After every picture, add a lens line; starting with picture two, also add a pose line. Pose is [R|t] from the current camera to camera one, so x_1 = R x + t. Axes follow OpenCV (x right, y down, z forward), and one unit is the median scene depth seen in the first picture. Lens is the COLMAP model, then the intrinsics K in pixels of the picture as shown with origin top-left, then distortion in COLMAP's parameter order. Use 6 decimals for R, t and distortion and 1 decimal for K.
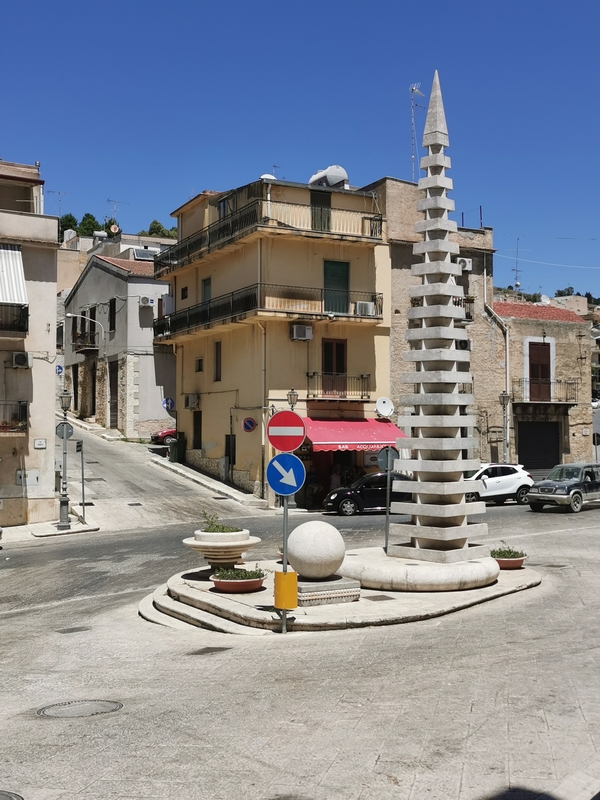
lens RADIAL K [[934.0, 0, 299.1], [0, 934.0, 396.1], [0, 0, 1]] dist [0.101707, 0.000000]
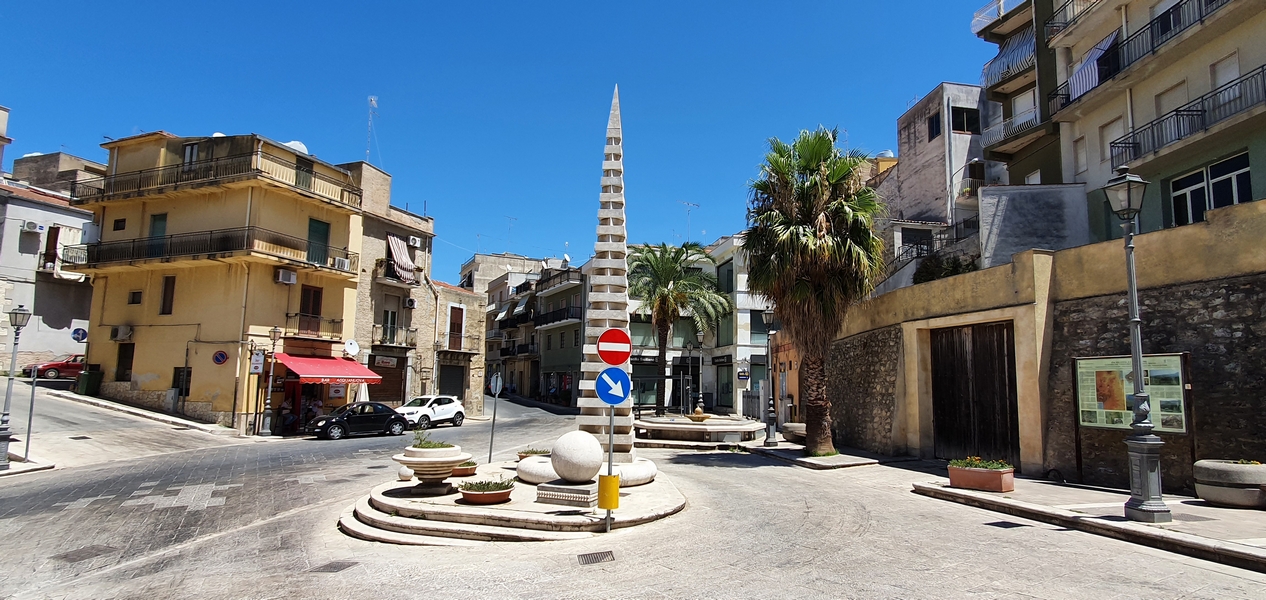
lens RADIAL K [[640.1, 0, 633.5], [0, 640.1, 310.9], [0, 0, 1]] dist [0.036167, 0.001198]
pose [[0.762290, 0.090737, 0.640844, -0.166115], [-0.045302, 0.995176, -0.087019, 0.020420], [-0.645648, 0.037302, 0.762723, 0.135612]]
